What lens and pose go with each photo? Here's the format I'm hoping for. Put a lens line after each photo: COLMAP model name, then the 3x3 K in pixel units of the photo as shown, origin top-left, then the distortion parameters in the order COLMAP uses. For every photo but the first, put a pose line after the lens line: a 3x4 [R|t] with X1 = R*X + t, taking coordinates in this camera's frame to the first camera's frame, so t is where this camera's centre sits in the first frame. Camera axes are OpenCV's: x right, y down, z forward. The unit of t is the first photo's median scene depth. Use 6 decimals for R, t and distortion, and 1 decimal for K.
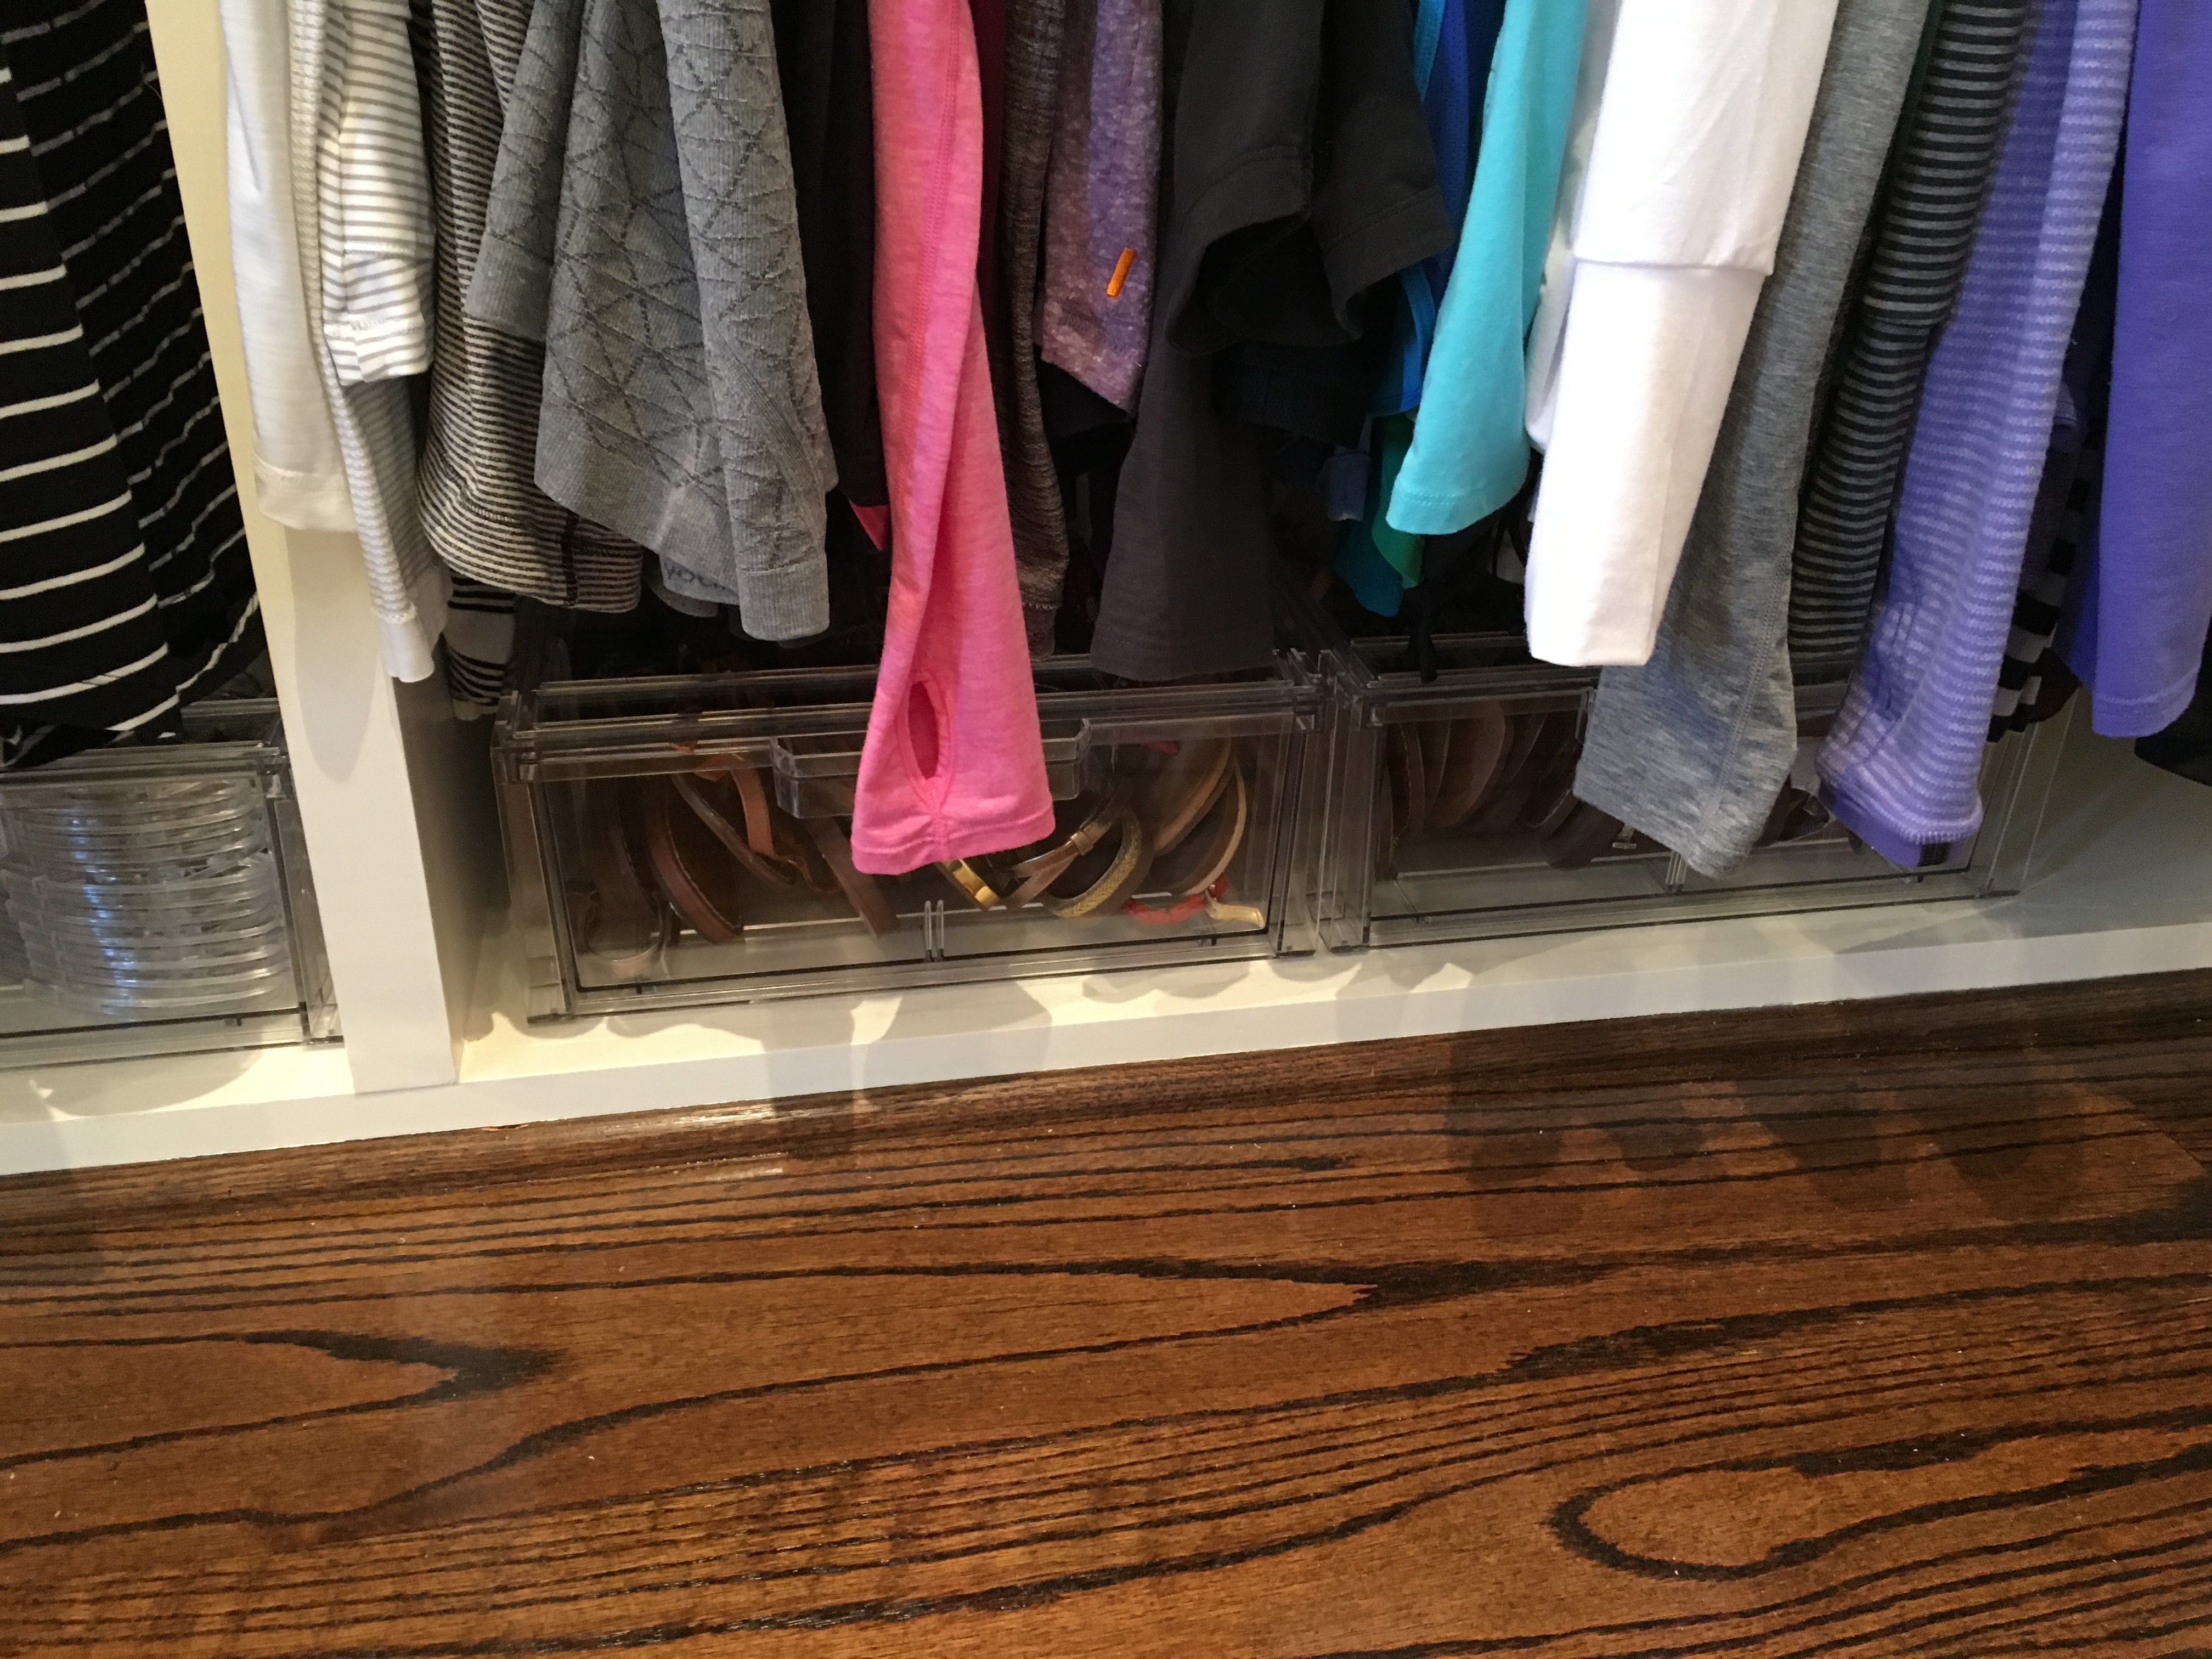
lens RADIAL K [[1945.6, 0, 1077.6], [0, 1945.6, 822.3], [0, 0, 1]] dist [0.079604, -0.107887]
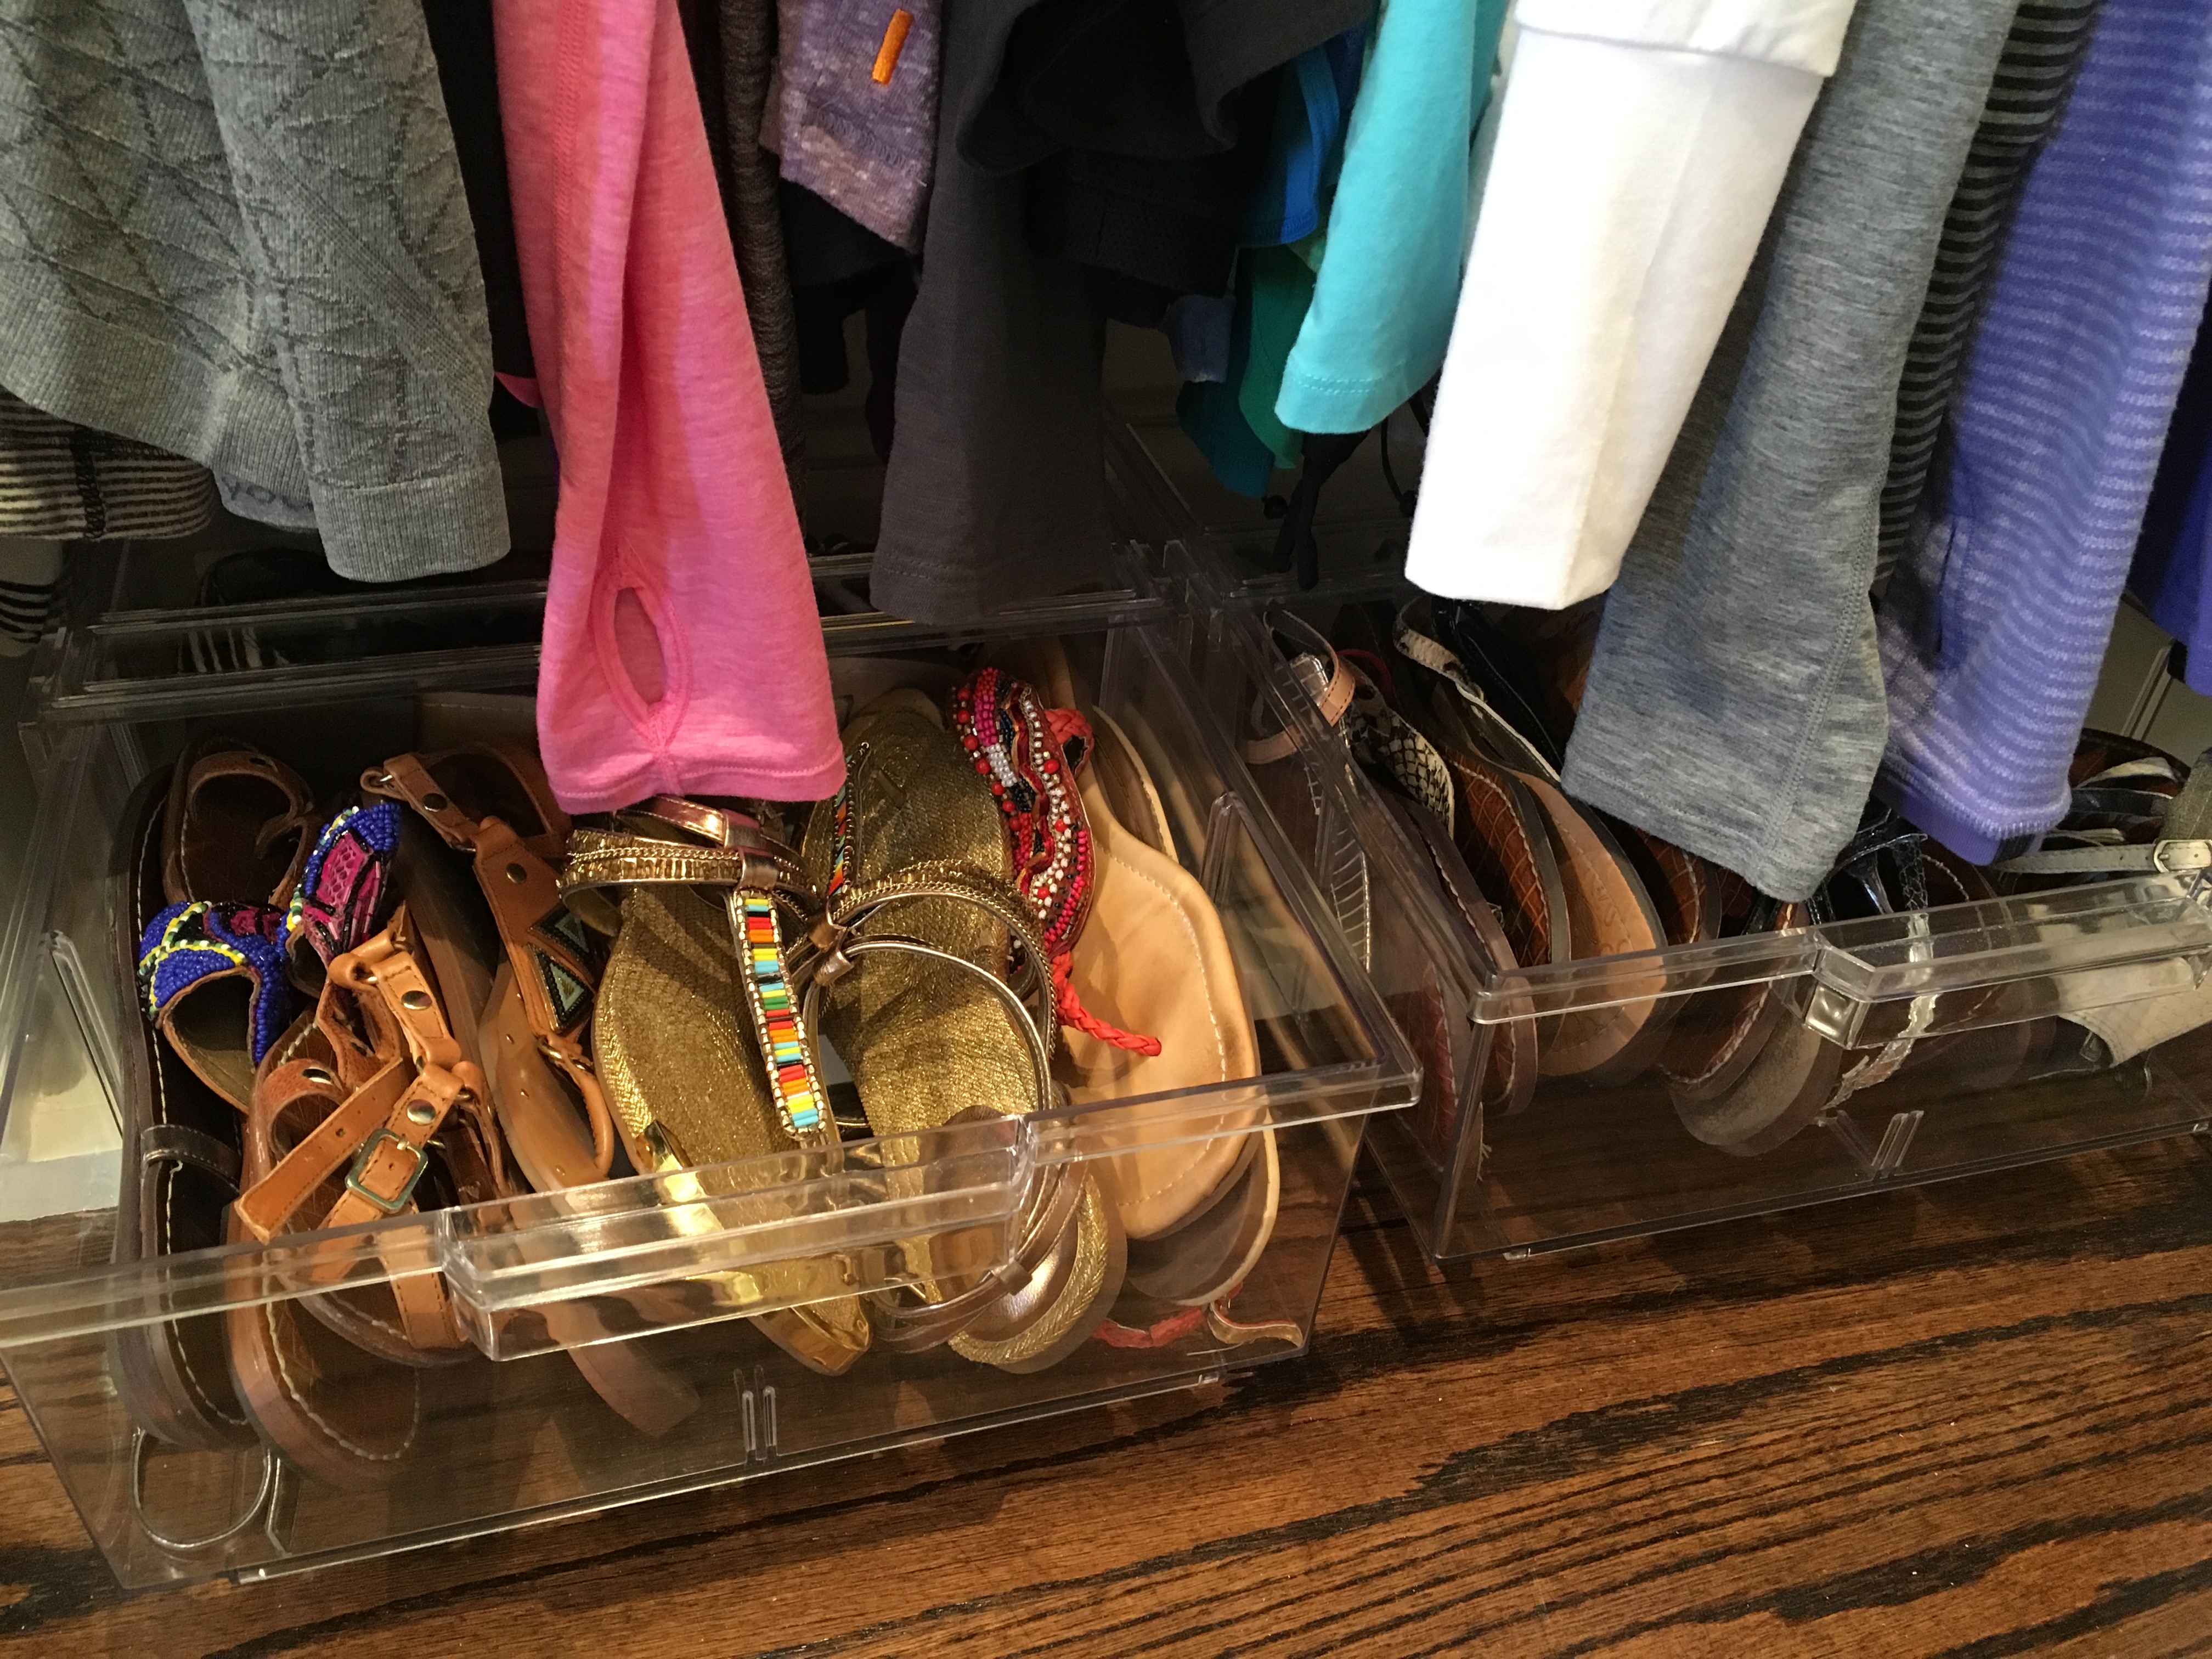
lens RADIAL K [[1945.6, 0, 1077.6], [0, 1945.6, 822.3], [0, 0, 1]] dist [0.079604, -0.107887]
pose [[0.994929, -0.026670, 0.096981, 0.012312], [0.013833, 0.991324, 0.130708, -0.097083], [-0.099626, -0.128704, 0.986666, 0.271613]]
